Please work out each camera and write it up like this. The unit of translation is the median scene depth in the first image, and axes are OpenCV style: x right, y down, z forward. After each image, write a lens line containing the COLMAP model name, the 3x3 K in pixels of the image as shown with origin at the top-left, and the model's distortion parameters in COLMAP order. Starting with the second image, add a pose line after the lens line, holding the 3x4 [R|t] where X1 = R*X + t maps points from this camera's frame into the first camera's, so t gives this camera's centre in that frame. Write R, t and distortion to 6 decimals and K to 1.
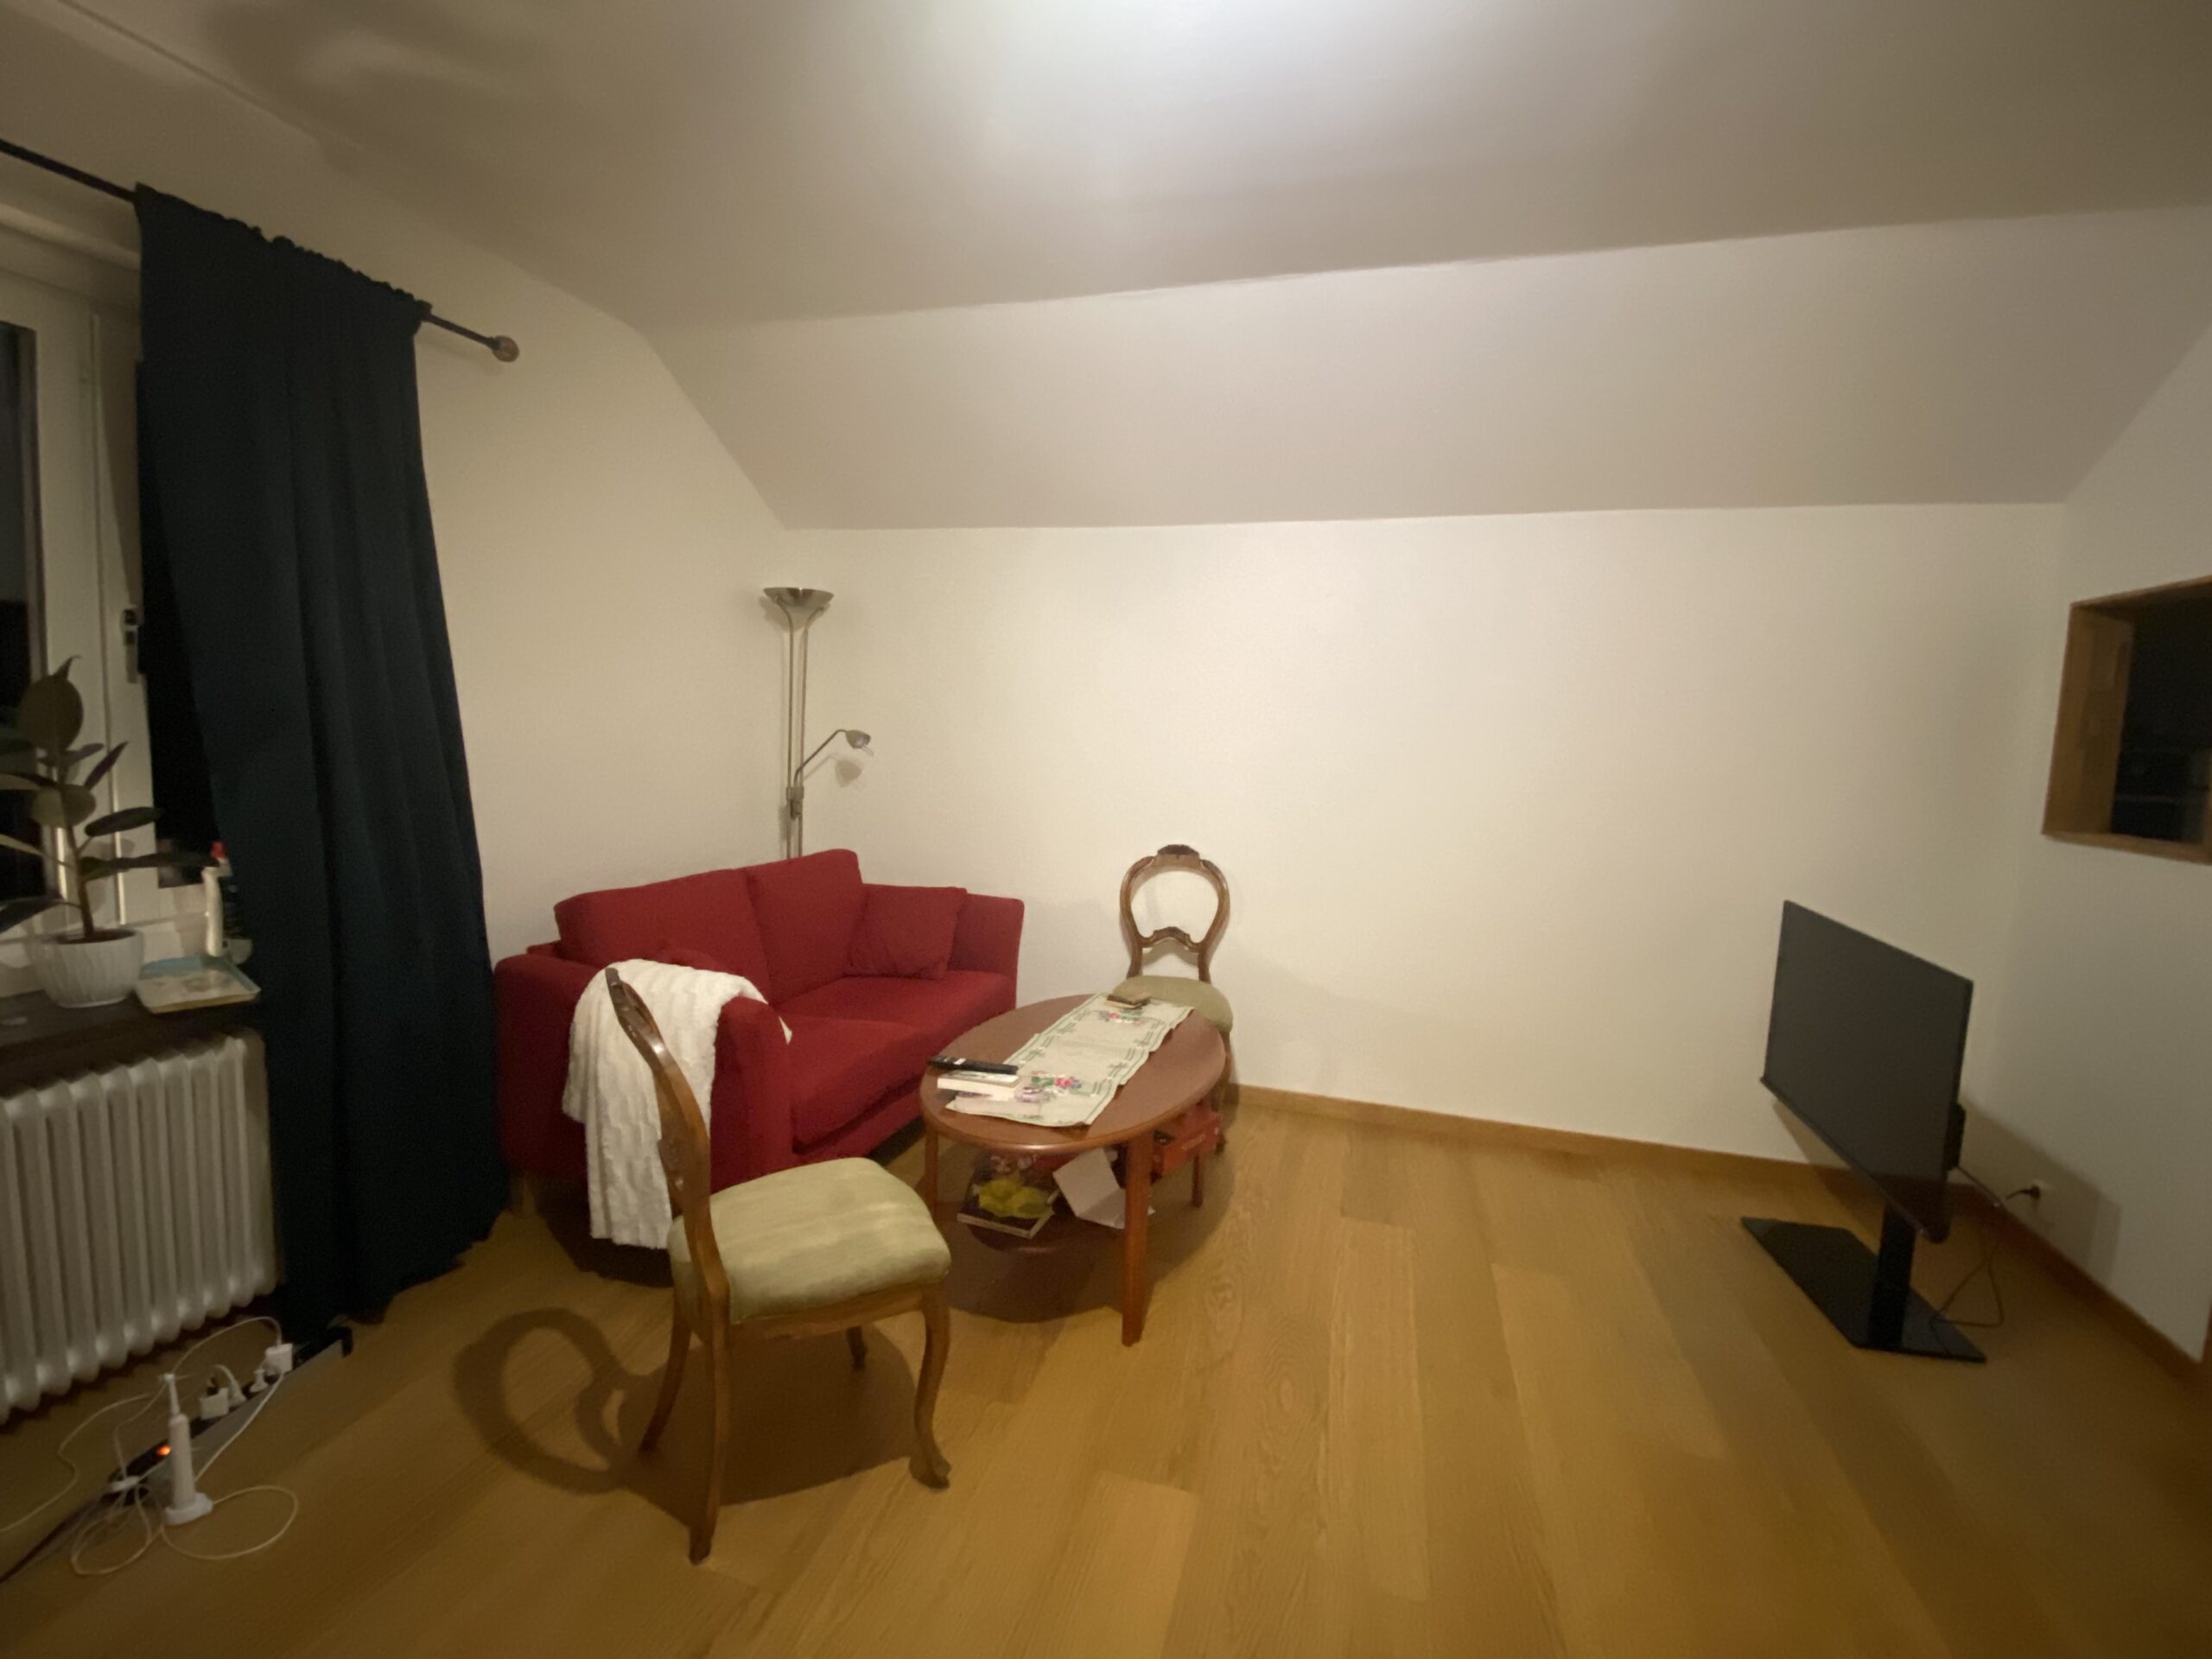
lens RADIAL K [[984.3, 0, 1106.0], [0, 984.3, 829.5], [0, 0, 1]] dist [-0.000827, -0.000212]
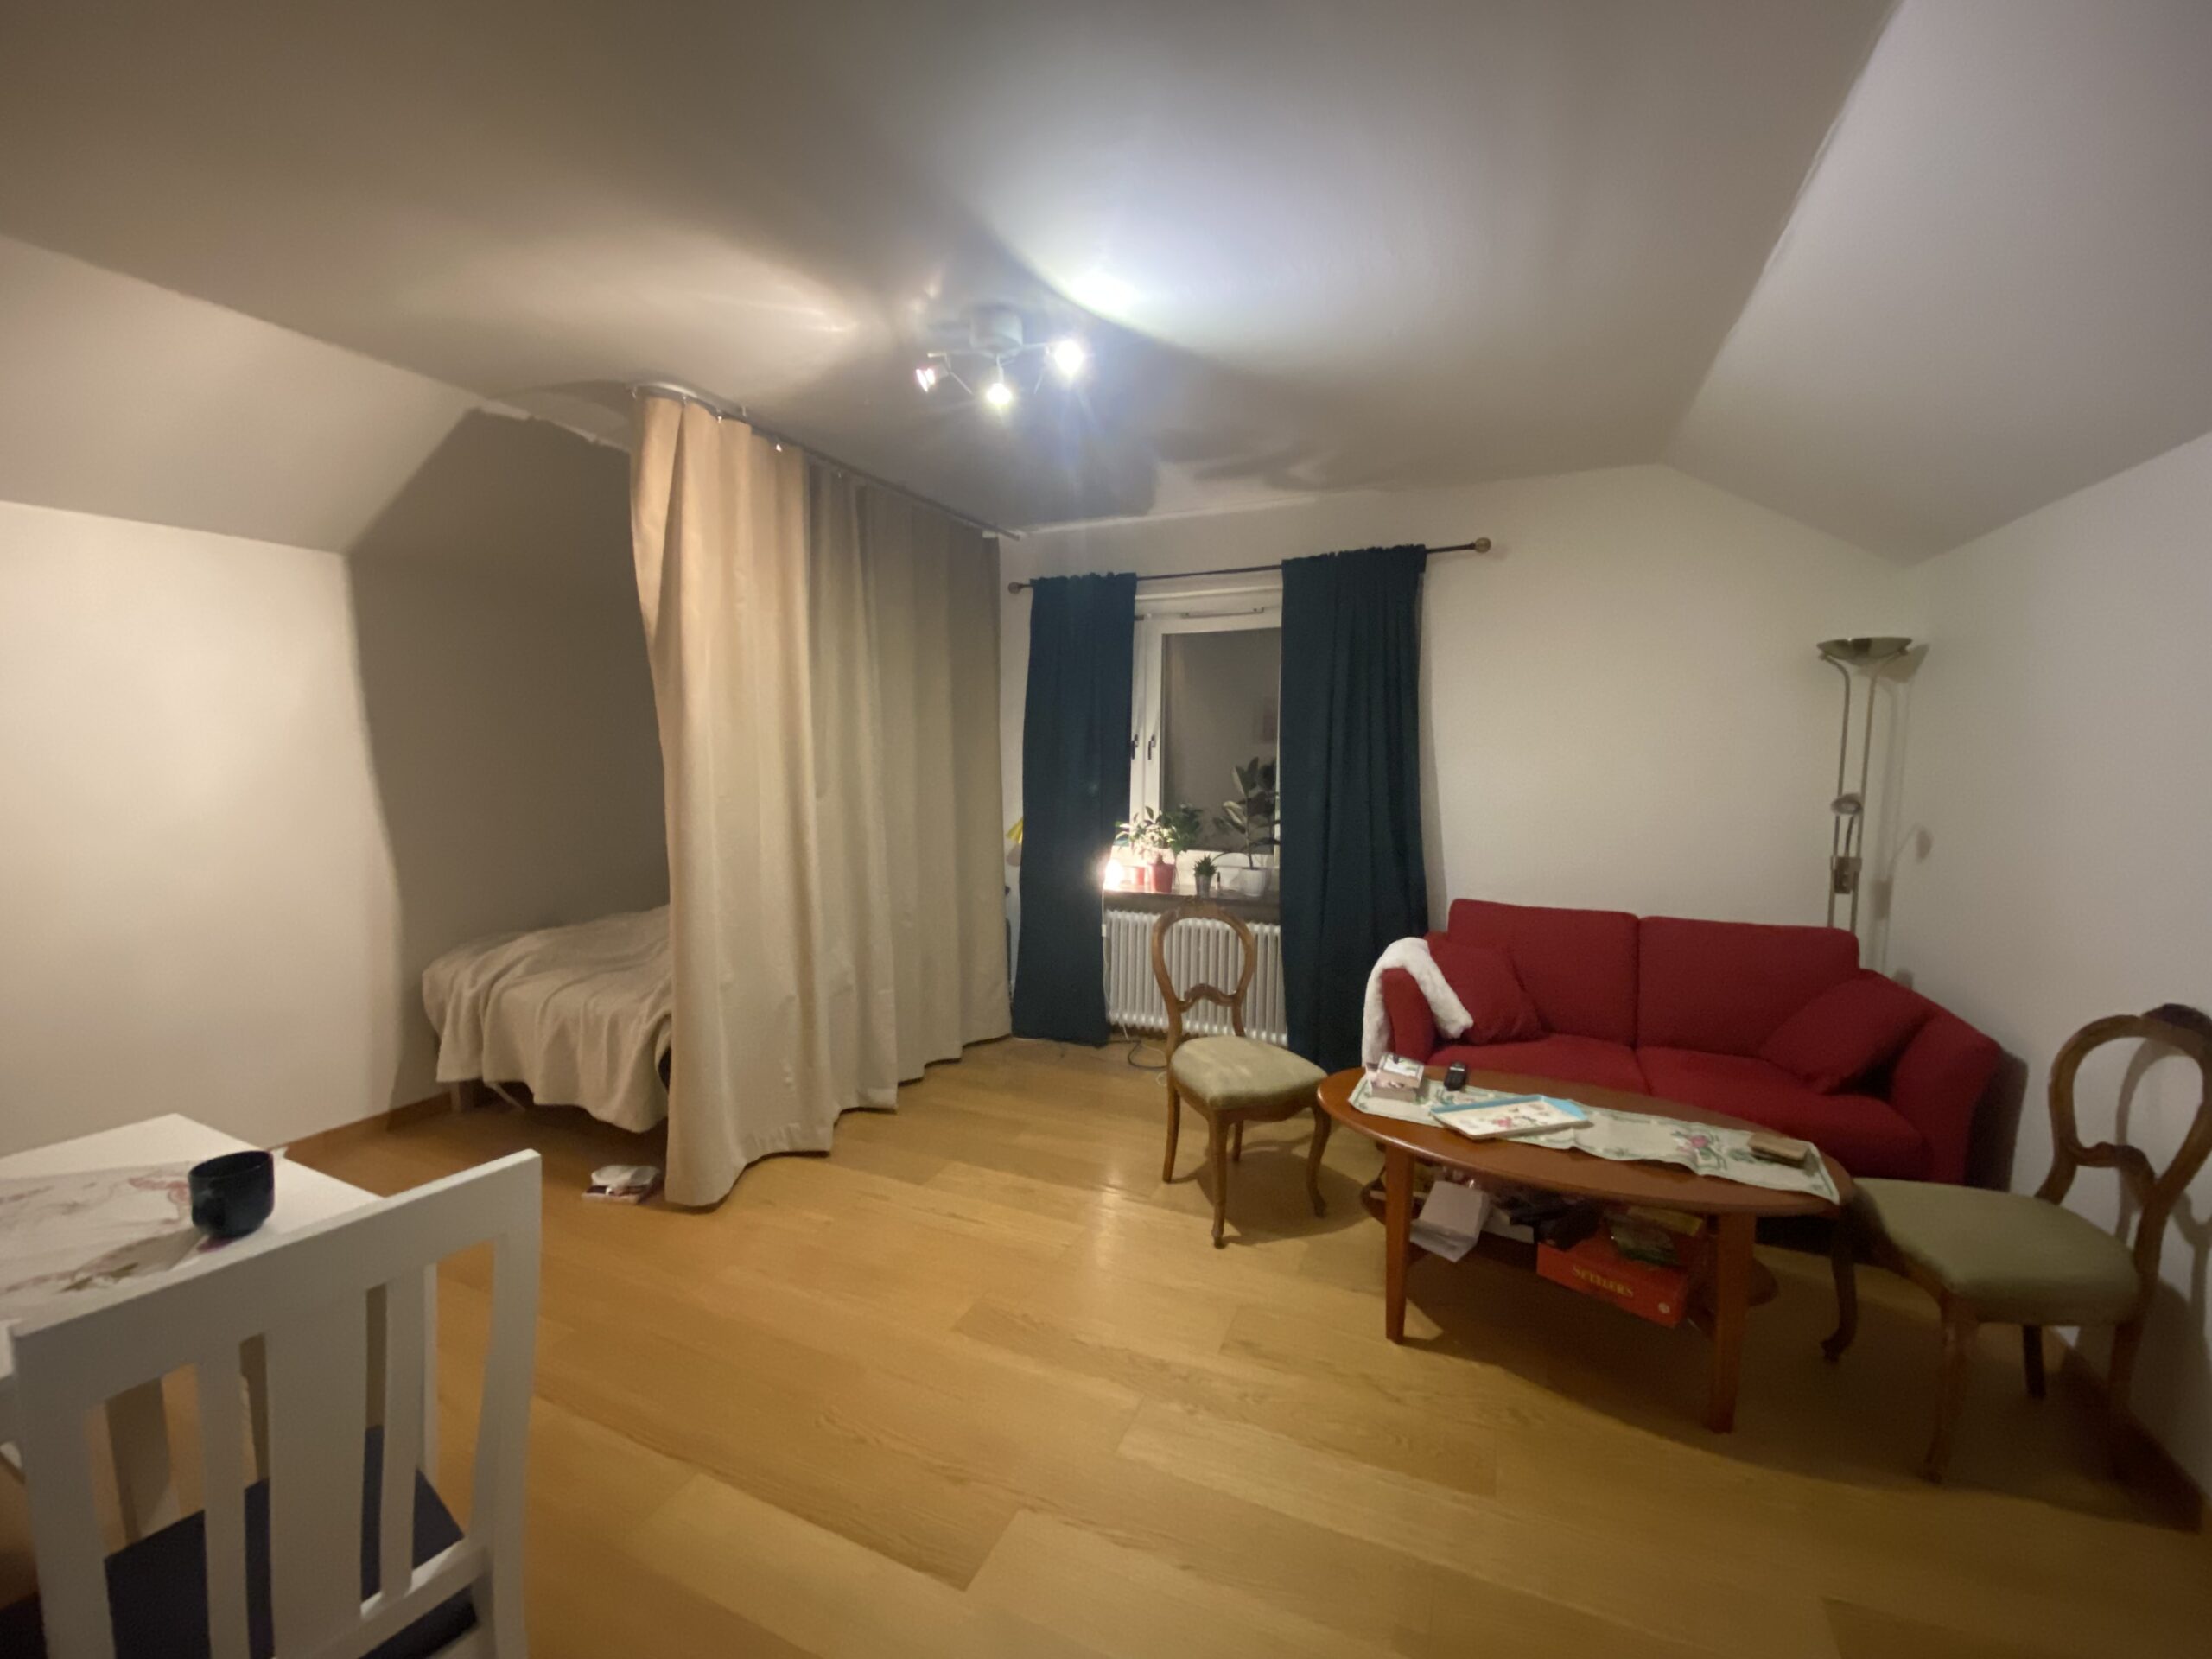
lens RADIAL K [[833.8, 0, 1106.0], [0, 833.8, 829.5], [0, 0, 1]] dist [-0.000088, -0.000033]
pose [[-0.124730, 0.052565, -0.990797, 0.602226], [-0.114953, 0.991105, 0.067053, -0.043337], [0.985509, 0.122259, -0.117578, 0.460478]]
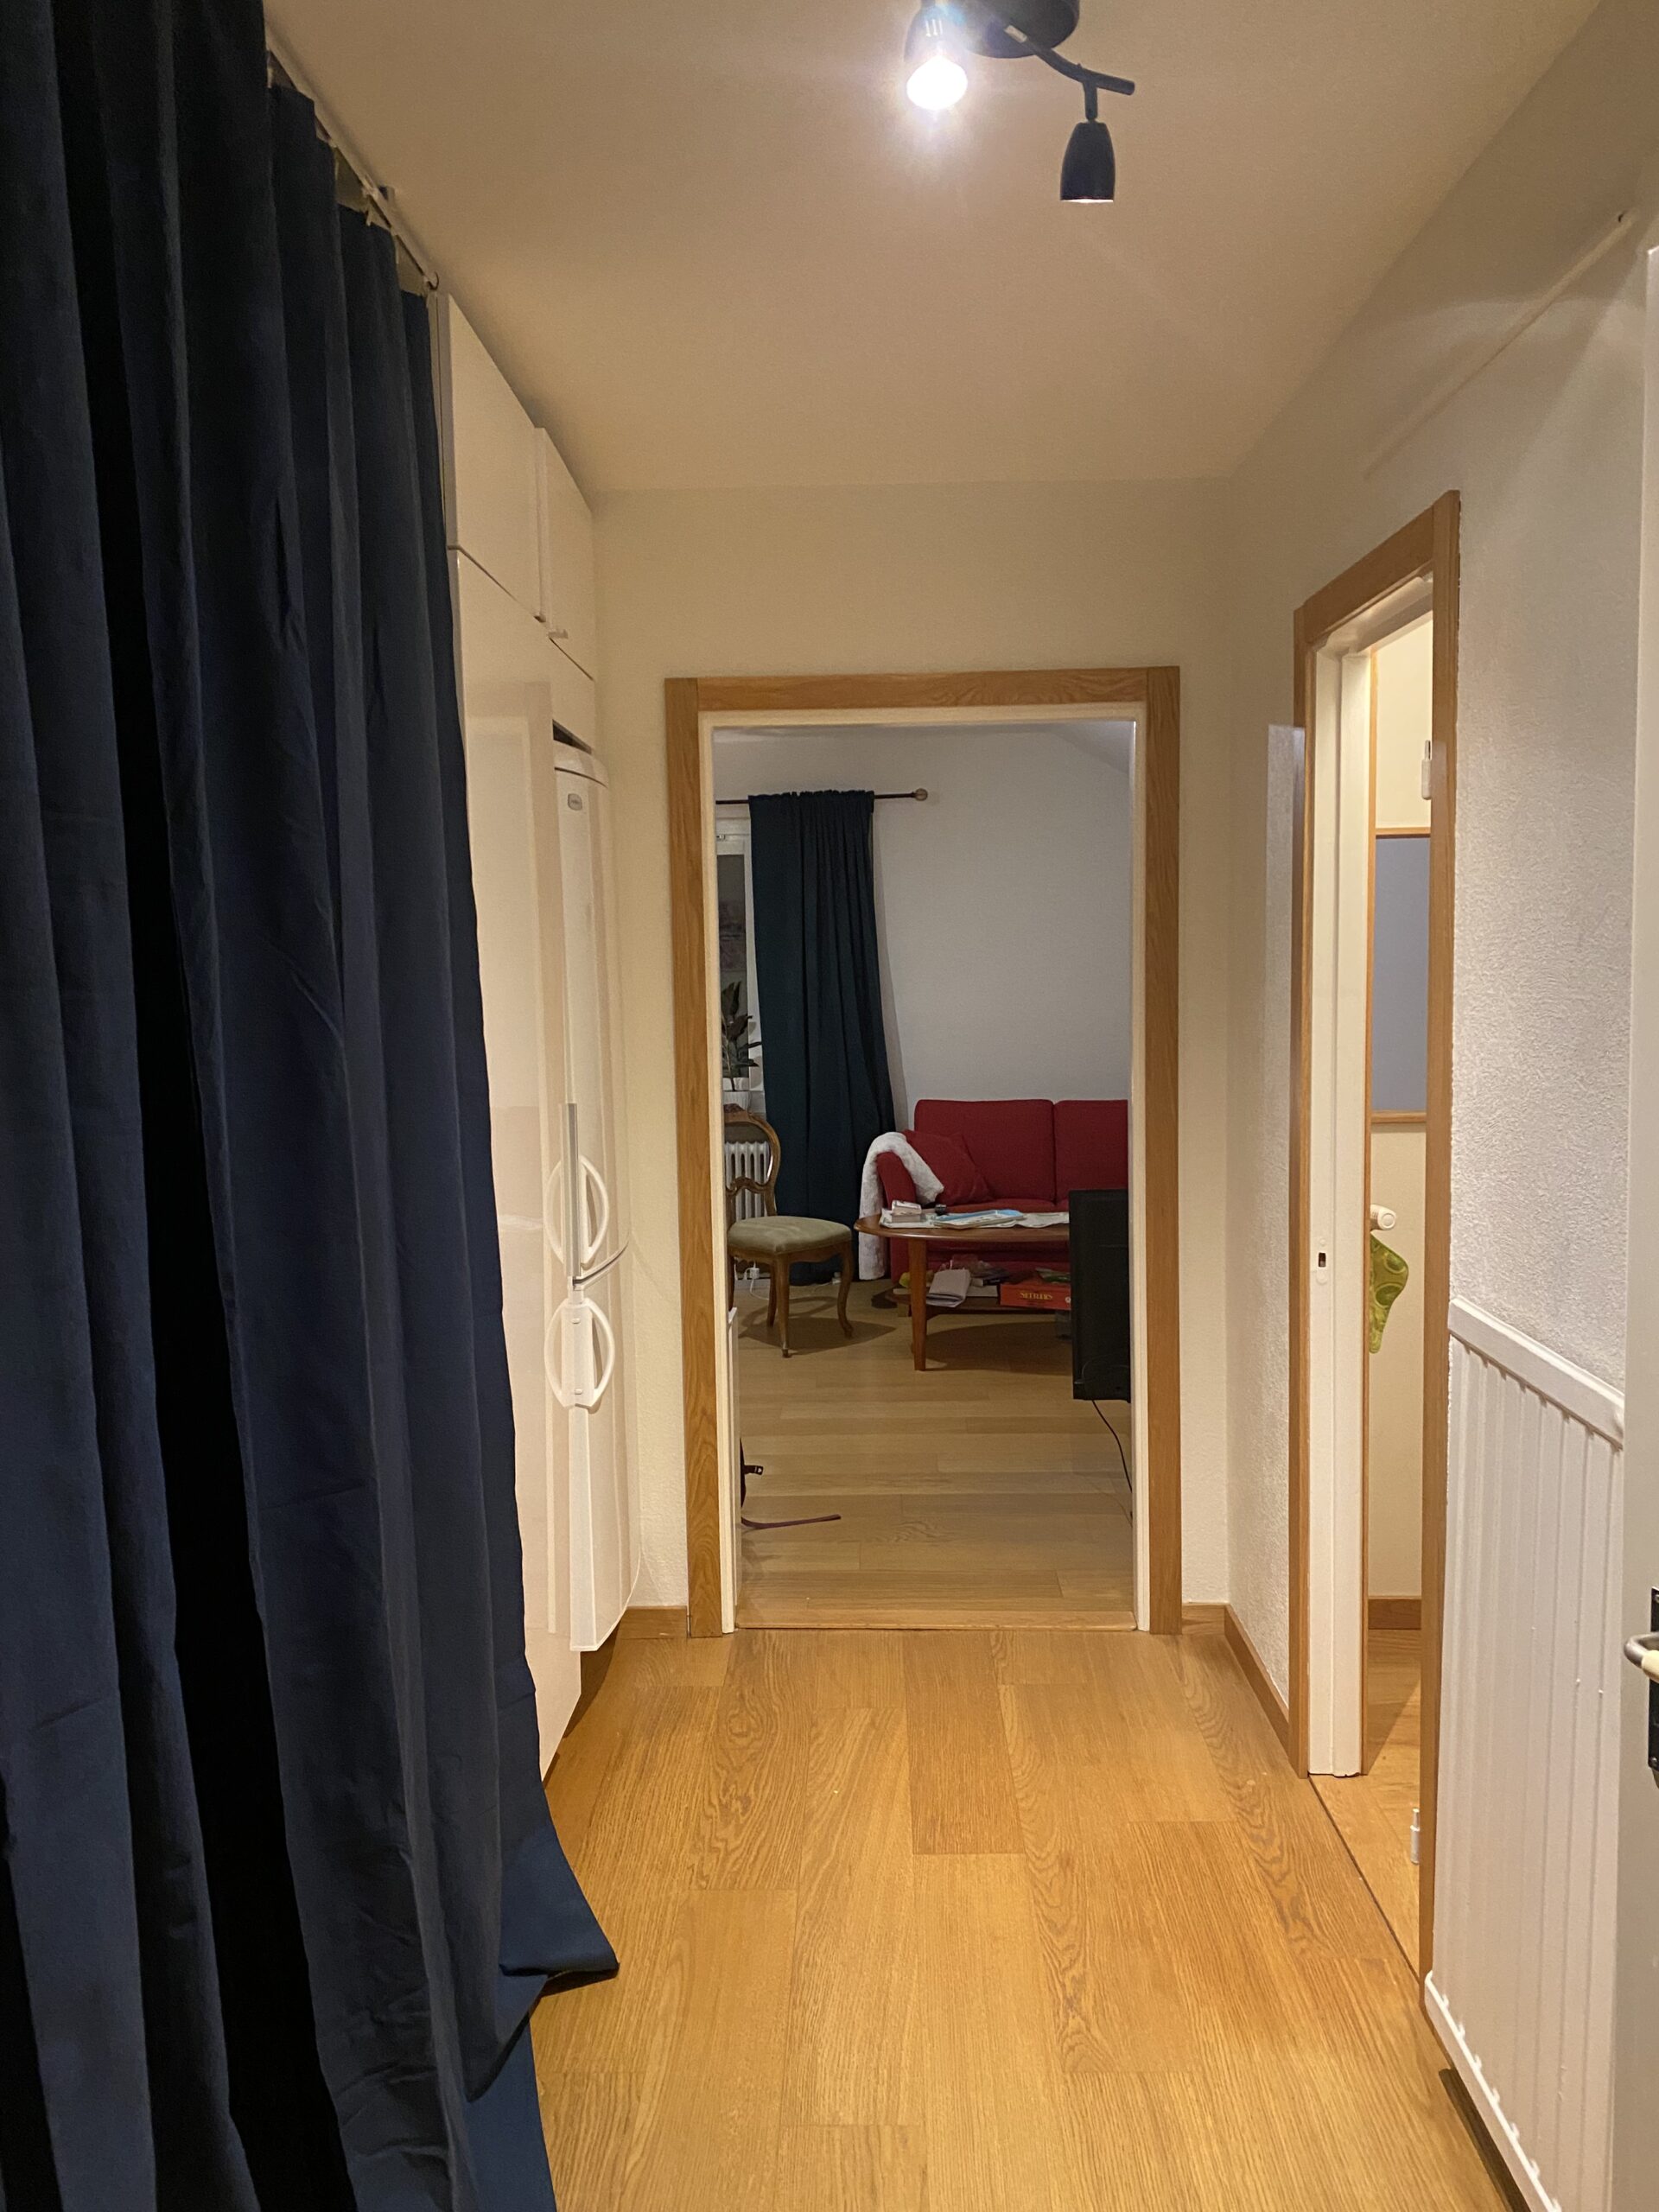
lens RADIAL K [[1660.7, 0, 829.5], [0, 1660.7, 1106.0], [0, 0, 1]] dist [0.001917, 0.000063]
pose [[0.282255, 0.039719, -0.958517, 1.703767], [-0.076296, 0.996907, 0.018843, 0.027820], [0.956301, 0.067812, 0.284412, 0.007366]]
